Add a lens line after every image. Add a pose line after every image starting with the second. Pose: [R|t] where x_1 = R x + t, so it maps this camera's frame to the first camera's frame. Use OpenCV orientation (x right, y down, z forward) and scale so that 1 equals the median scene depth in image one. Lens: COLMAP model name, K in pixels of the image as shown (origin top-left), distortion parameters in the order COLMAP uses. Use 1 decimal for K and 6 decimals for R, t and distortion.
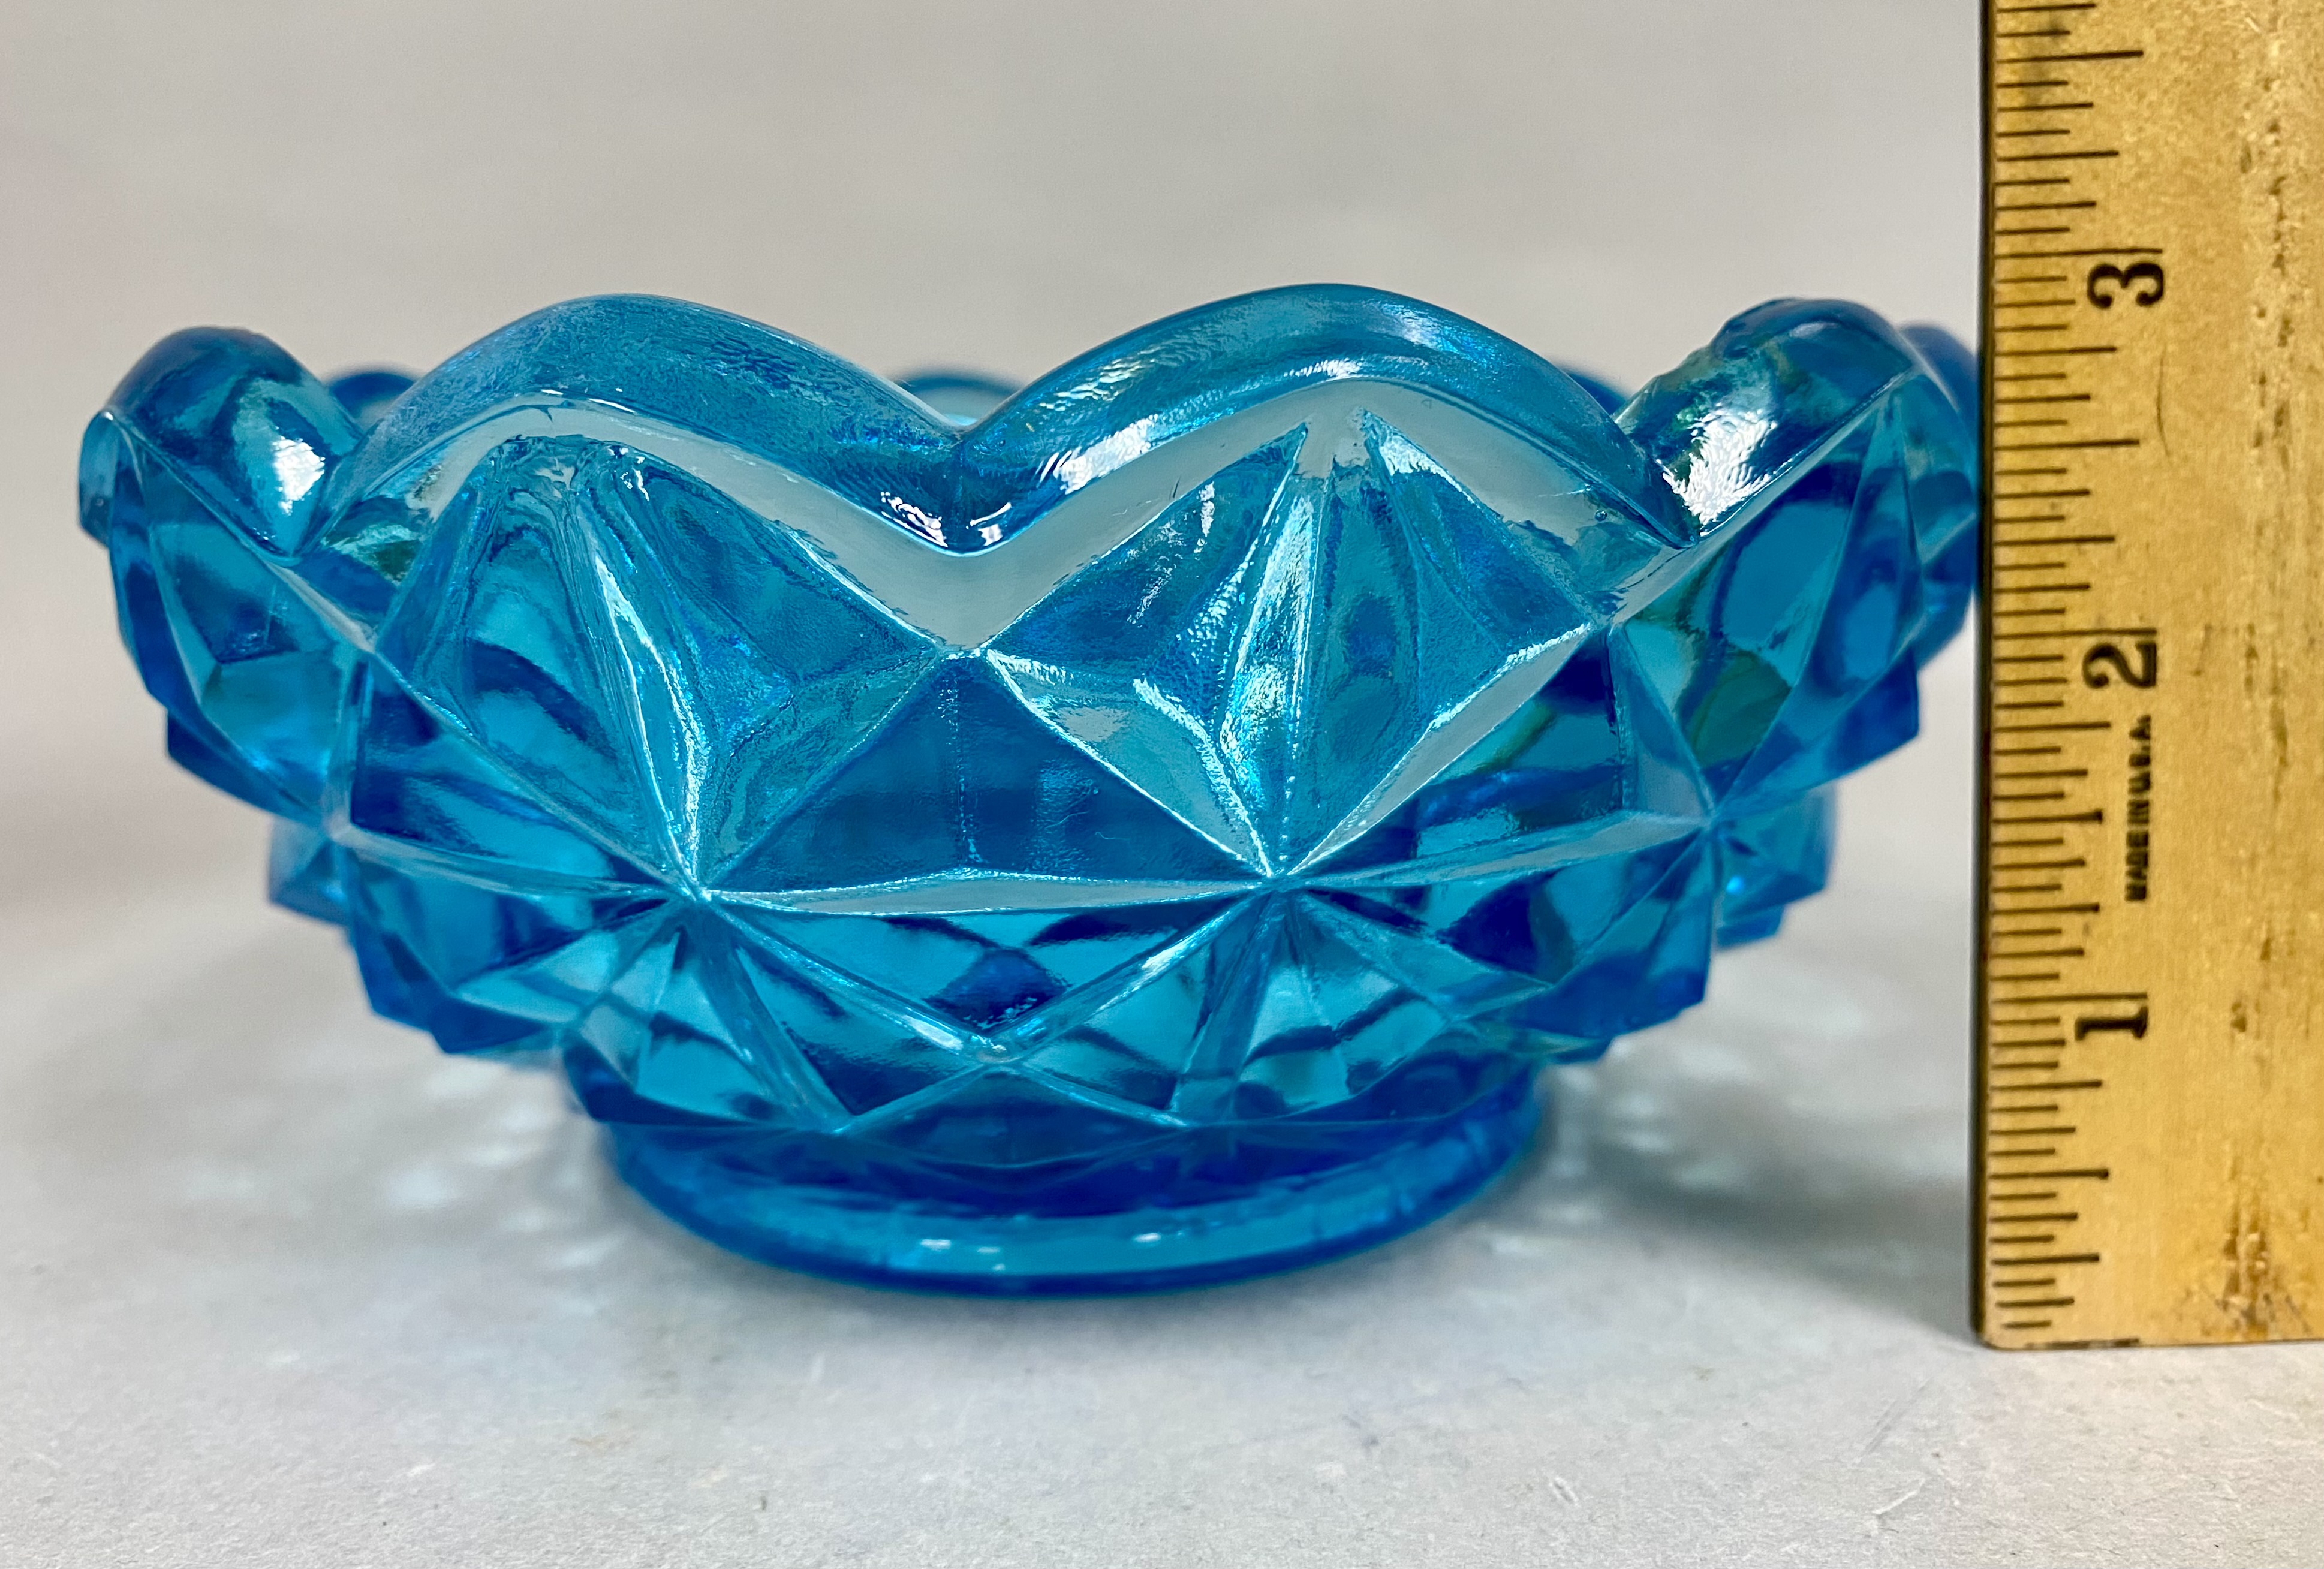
lens RADIAL K [[1709.0, 0, 1162.0], [0, 1709.0, 784.5], [0, 0, 1]] dist [-0.001531, -0.002123]
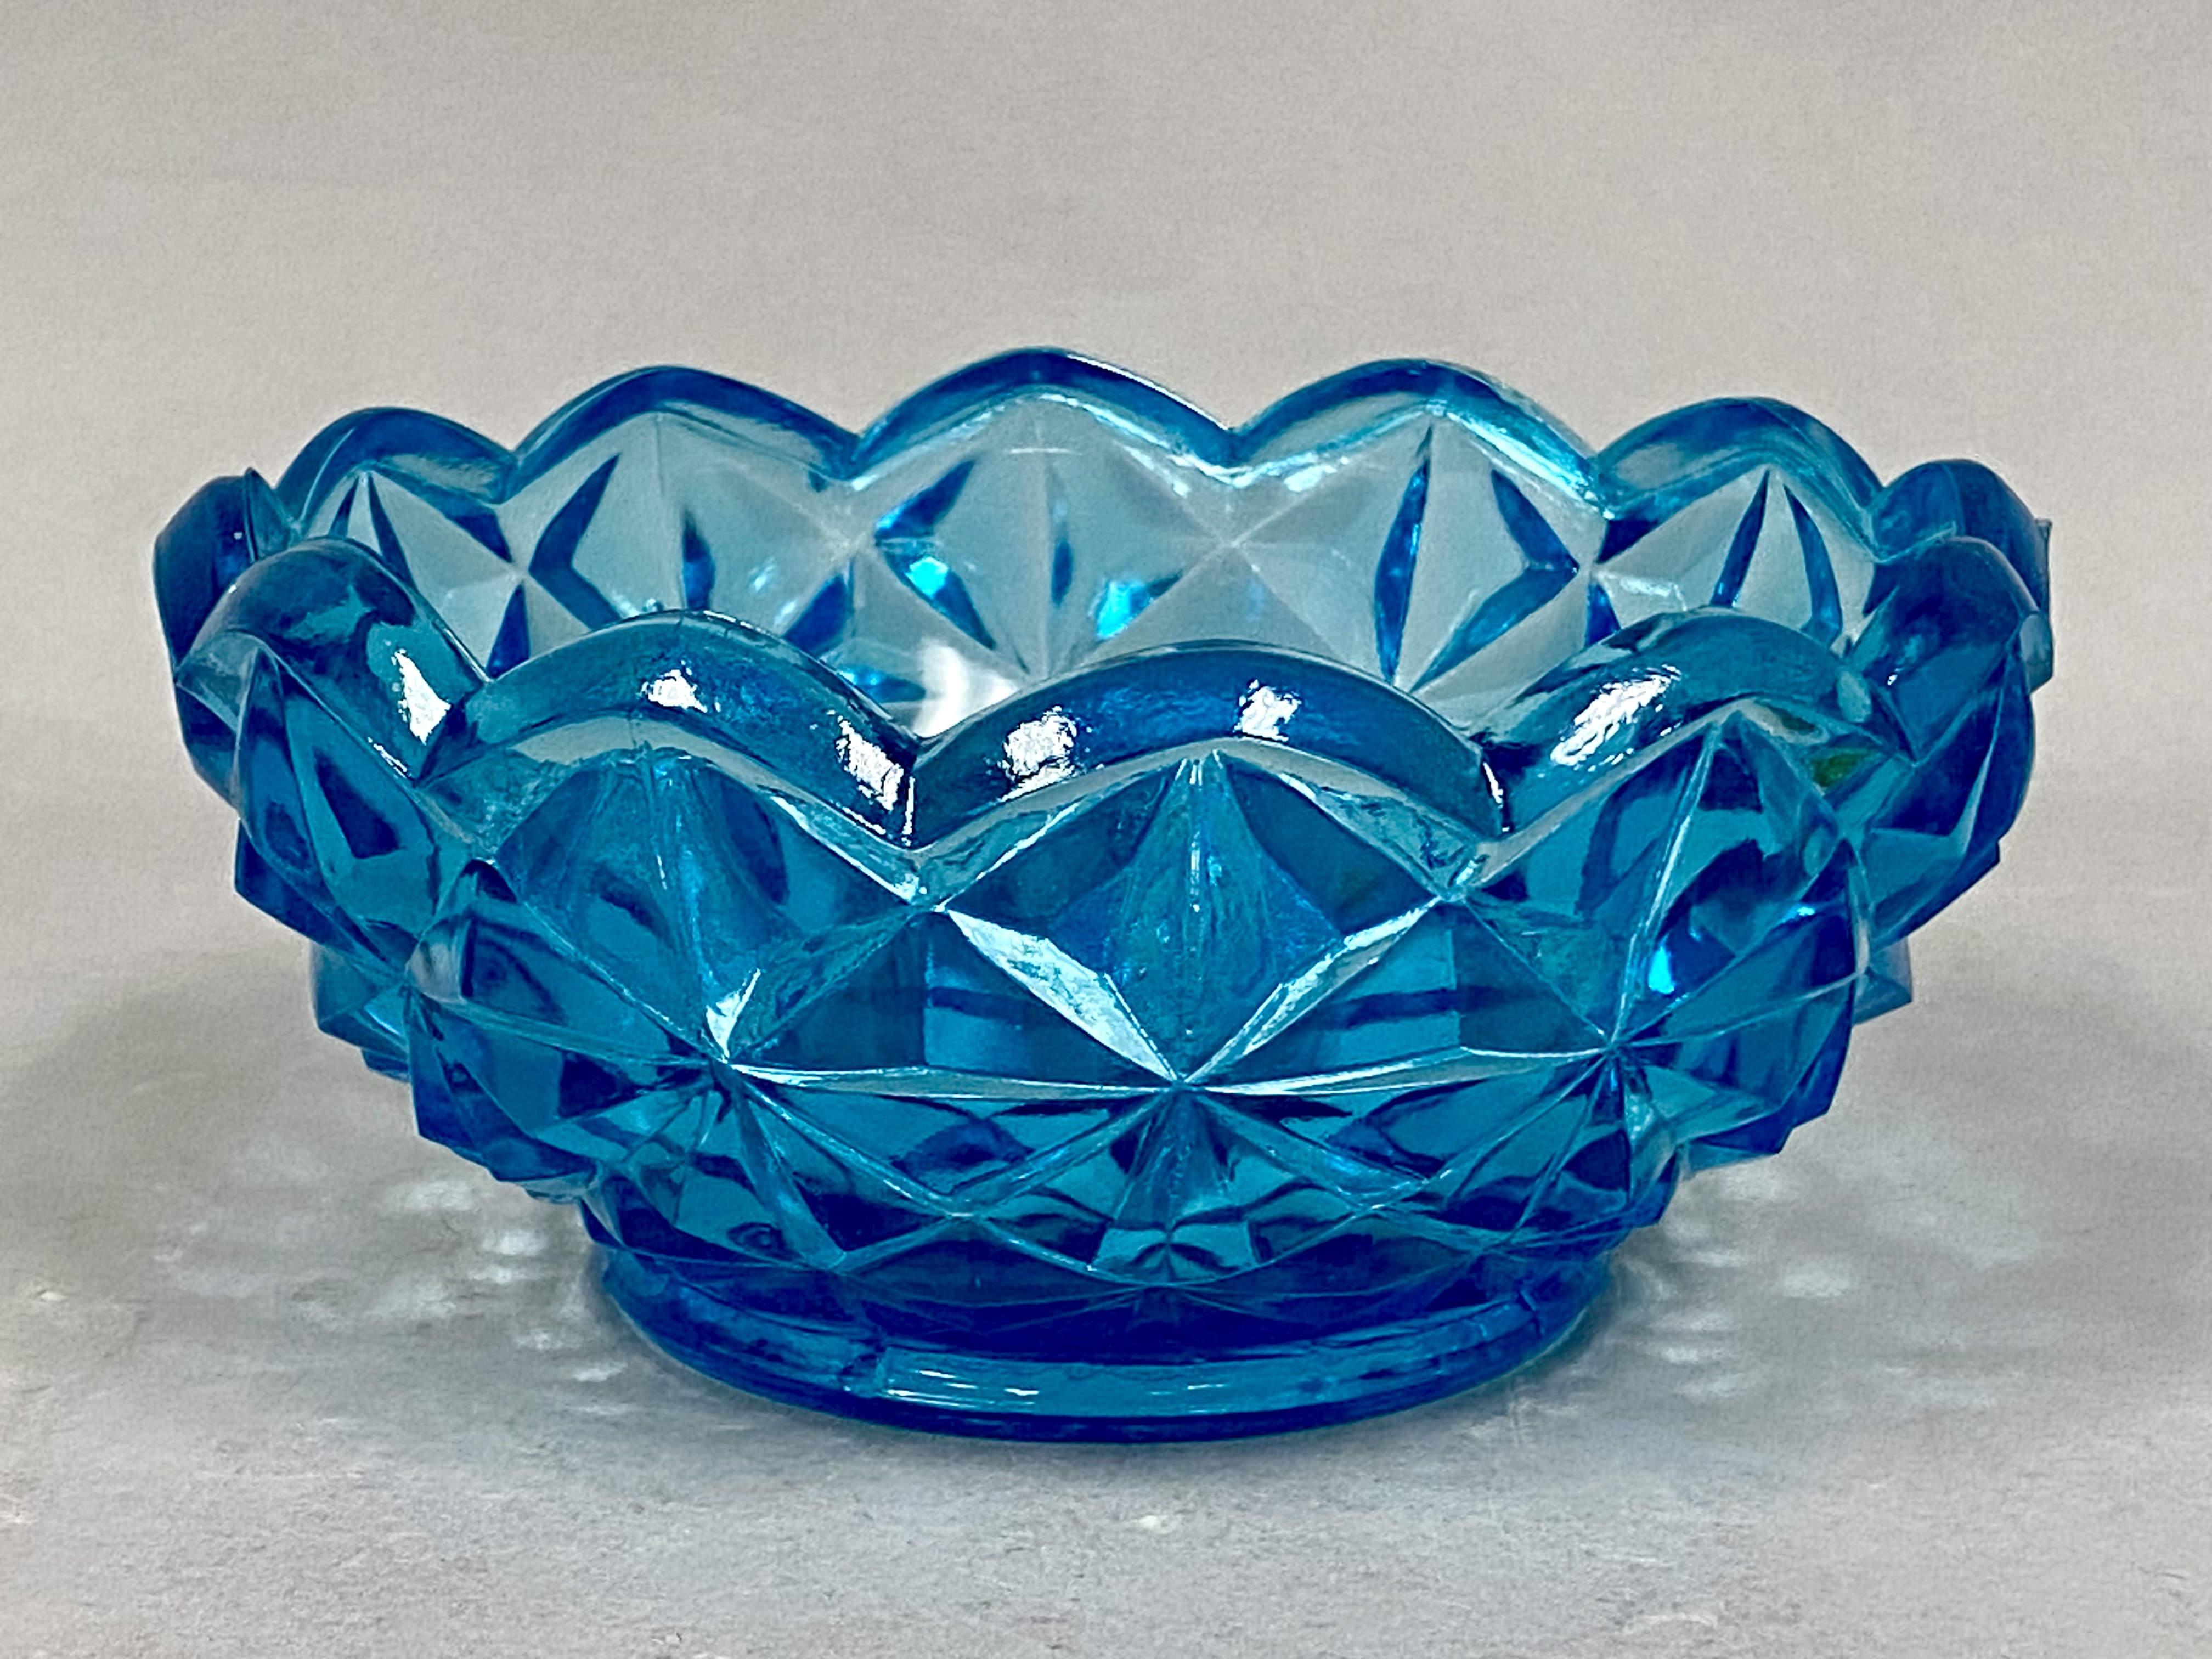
lens RADIAL K [[5015.0, 0, 1106.0], [0, 5015.0, 829.5], [0, 0, 1]] dist [0.051135, 0.058612]
pose [[0.985324, 0.050413, -0.163080, 0.549131], [-0.035450, 0.994998, 0.093397, -0.429471], [0.166973, -0.086245, 0.982182, -2.379780]]
